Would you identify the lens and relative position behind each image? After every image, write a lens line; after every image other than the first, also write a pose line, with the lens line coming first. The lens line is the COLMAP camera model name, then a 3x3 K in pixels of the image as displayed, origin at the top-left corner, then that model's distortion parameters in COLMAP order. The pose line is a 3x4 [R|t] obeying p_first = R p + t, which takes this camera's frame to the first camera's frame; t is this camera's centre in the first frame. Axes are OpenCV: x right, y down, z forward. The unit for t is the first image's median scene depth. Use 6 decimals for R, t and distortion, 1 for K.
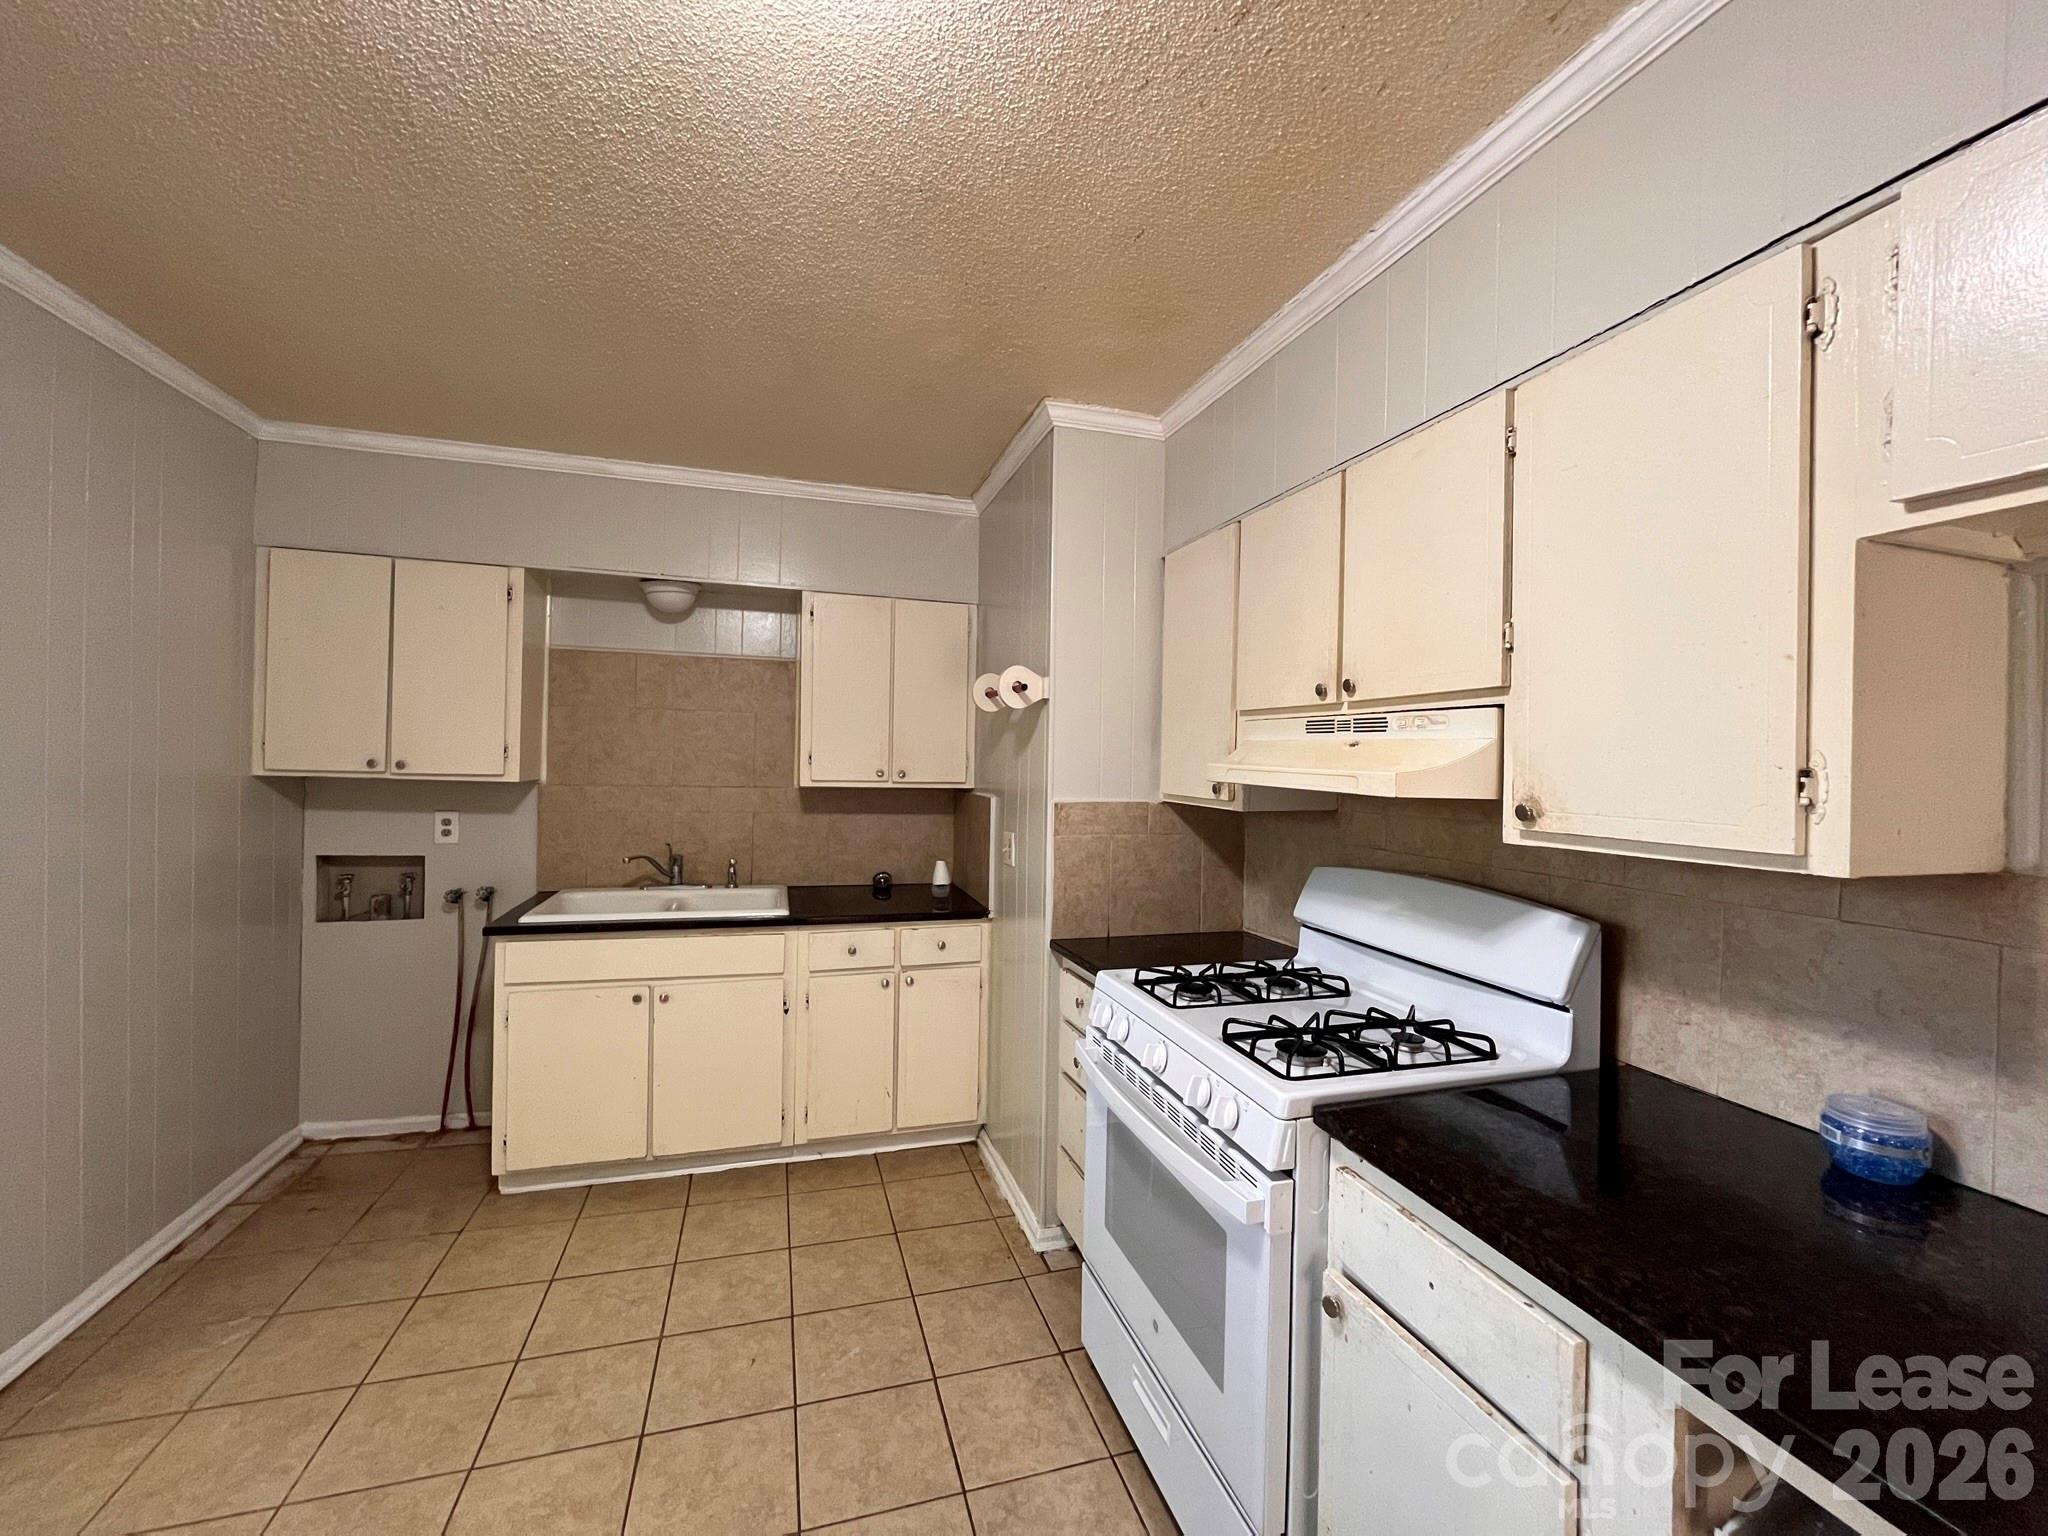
lens RADIAL K [[825.9, 0, 1021.3], [0, 825.9, 758.4], [0, 0, 1]] dist [-0.002652, -0.000010]
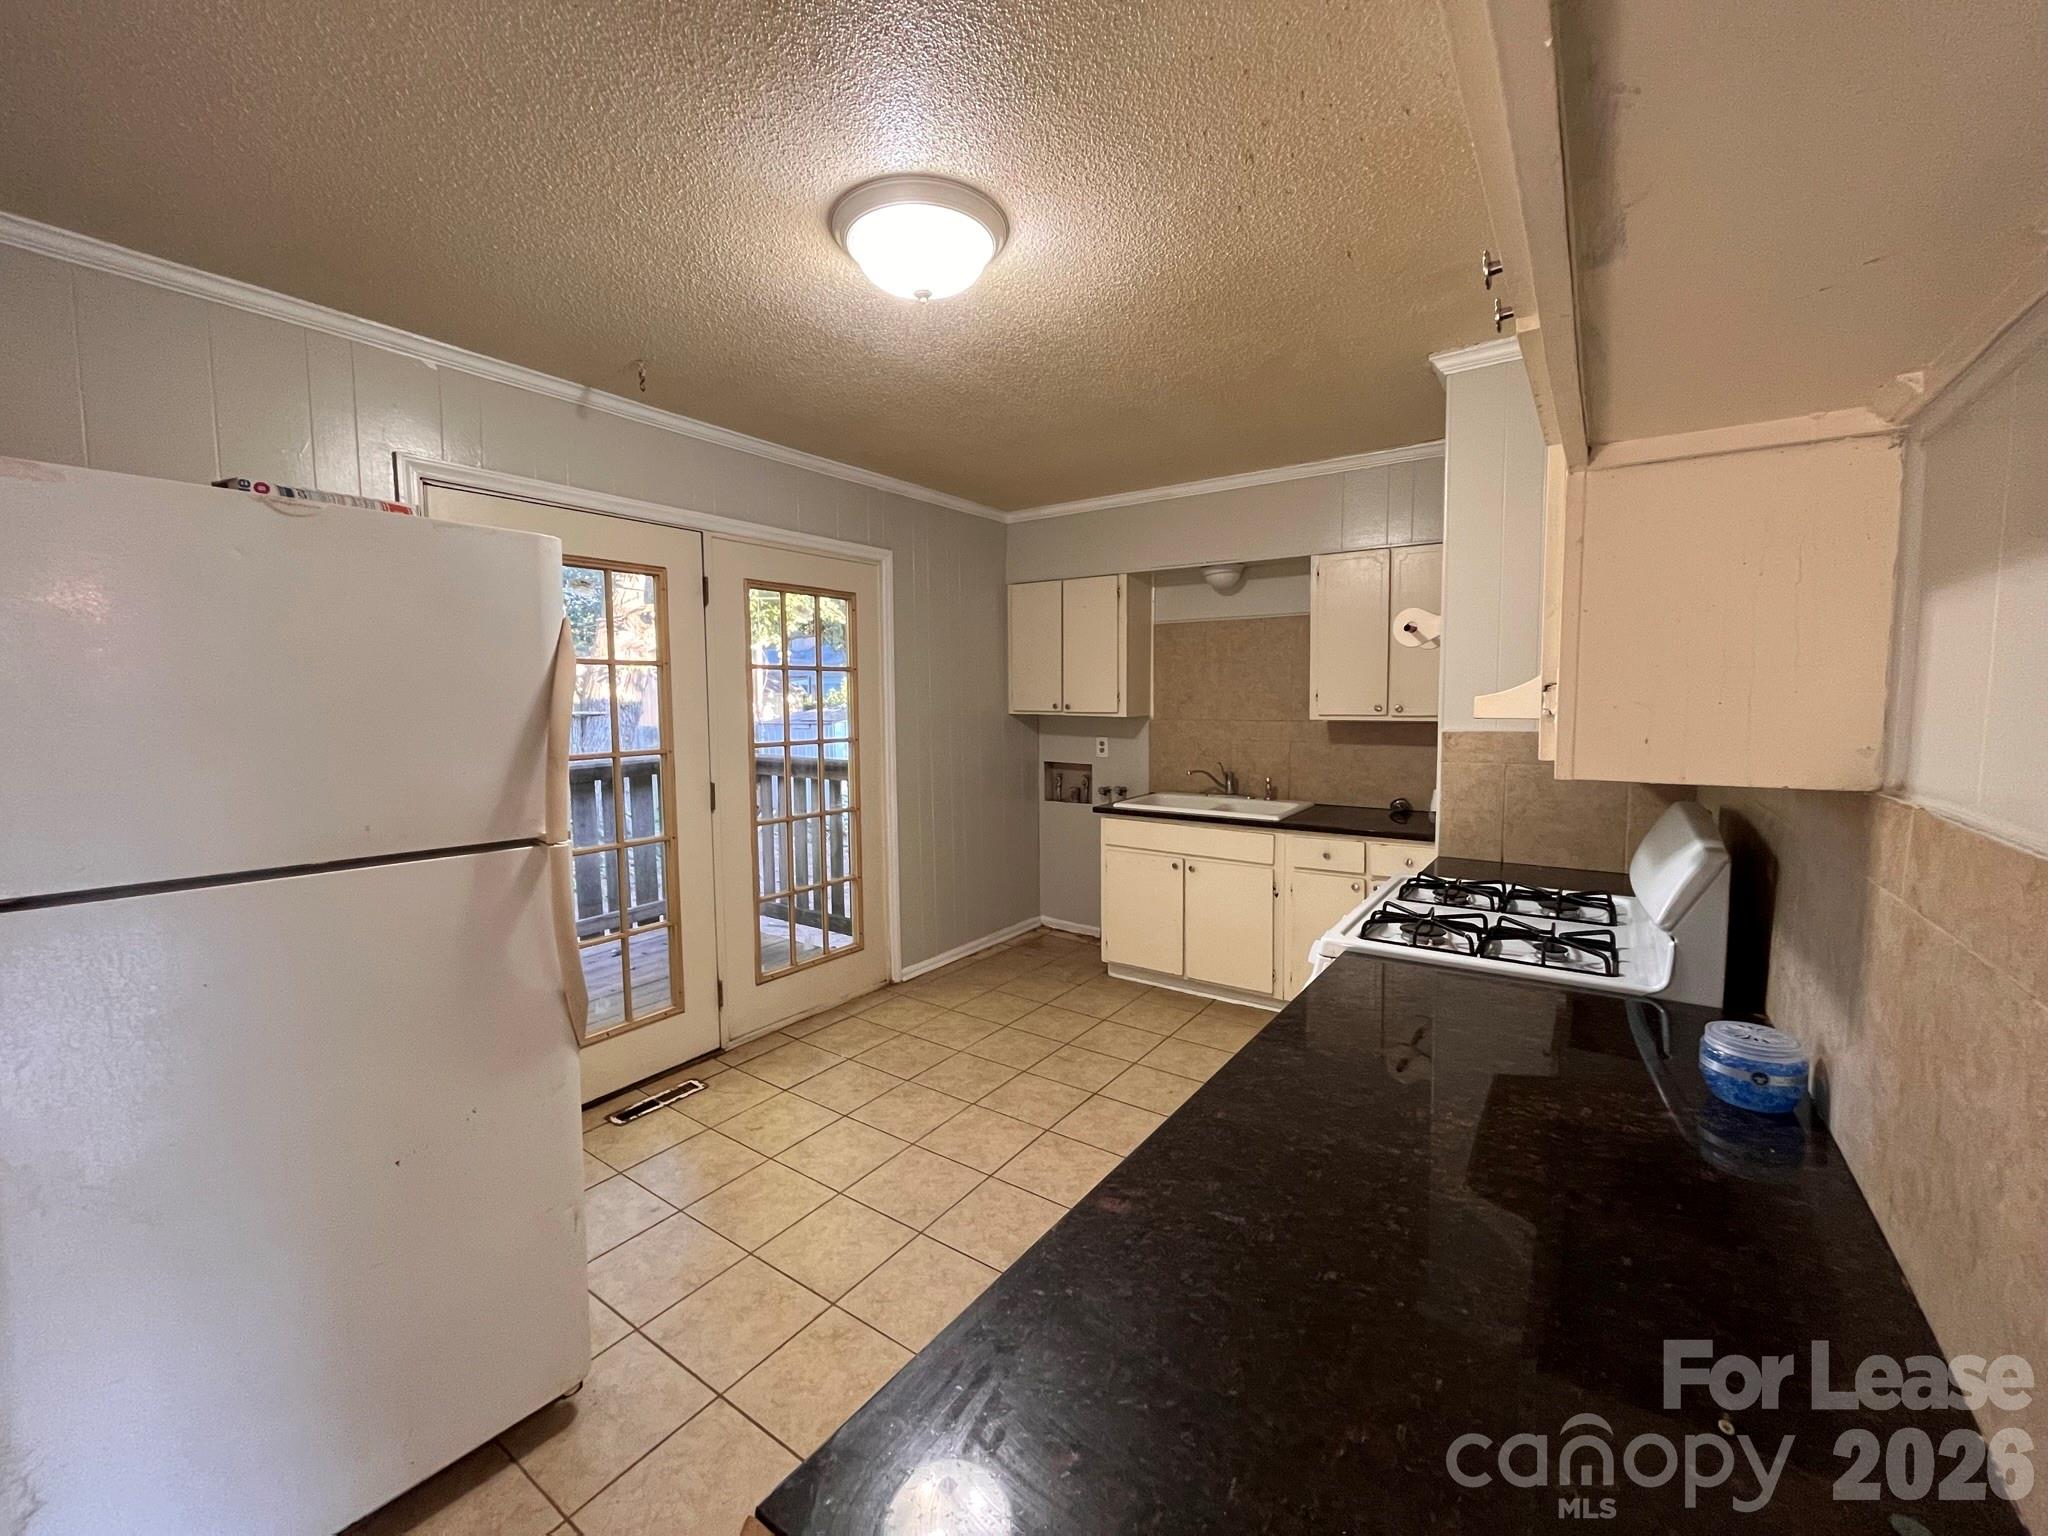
lens RADIAL K [[825.9, 0, 1021.3], [0, 825.9, 758.4], [0, 0, 1]] dist [-0.002652, -0.000010]
pose [[0.618856, 0.032675, -0.784824, 0.463464], [0.022319, 0.998000, 0.059150, 0.010298], [0.785187, -0.054122, 0.616889, -0.088540]]
